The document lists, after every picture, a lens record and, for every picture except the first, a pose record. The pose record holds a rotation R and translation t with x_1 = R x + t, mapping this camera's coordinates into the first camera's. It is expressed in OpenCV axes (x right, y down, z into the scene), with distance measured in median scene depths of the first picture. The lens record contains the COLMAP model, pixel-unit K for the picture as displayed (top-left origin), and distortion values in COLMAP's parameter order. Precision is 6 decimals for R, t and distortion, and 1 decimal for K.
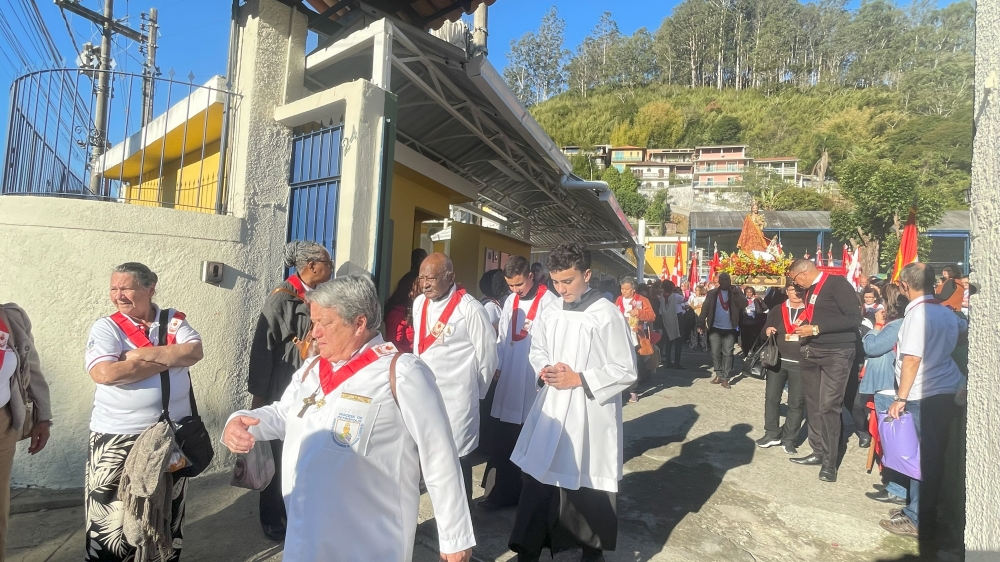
lens RADIAL K [[503.8, 0, 497.7], [0, 503.8, 280.1], [0, 0, 1]] dist [-0.002114, -0.000173]
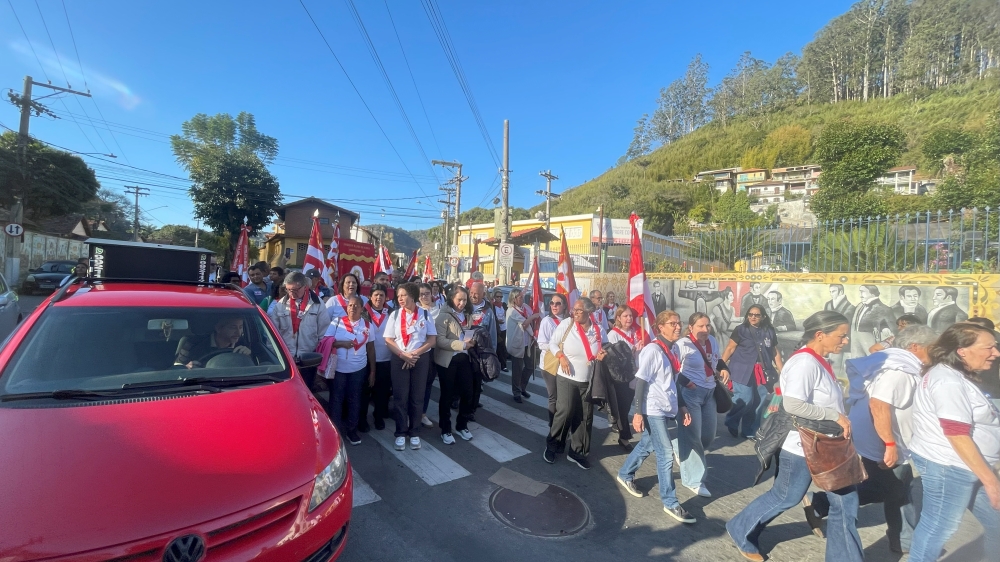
lens RADIAL K [[405.8, 0, 500.0], [0, 405.8, 281.0], [0, 0, 1]] dist [0.001188, 0.000121]
pose [[0.925083, -0.010053, -0.379633, 0.620835], [0.011833, 0.999927, 0.002357, 0.023377], [0.379582, -0.006672, 0.925134, -1.819647]]
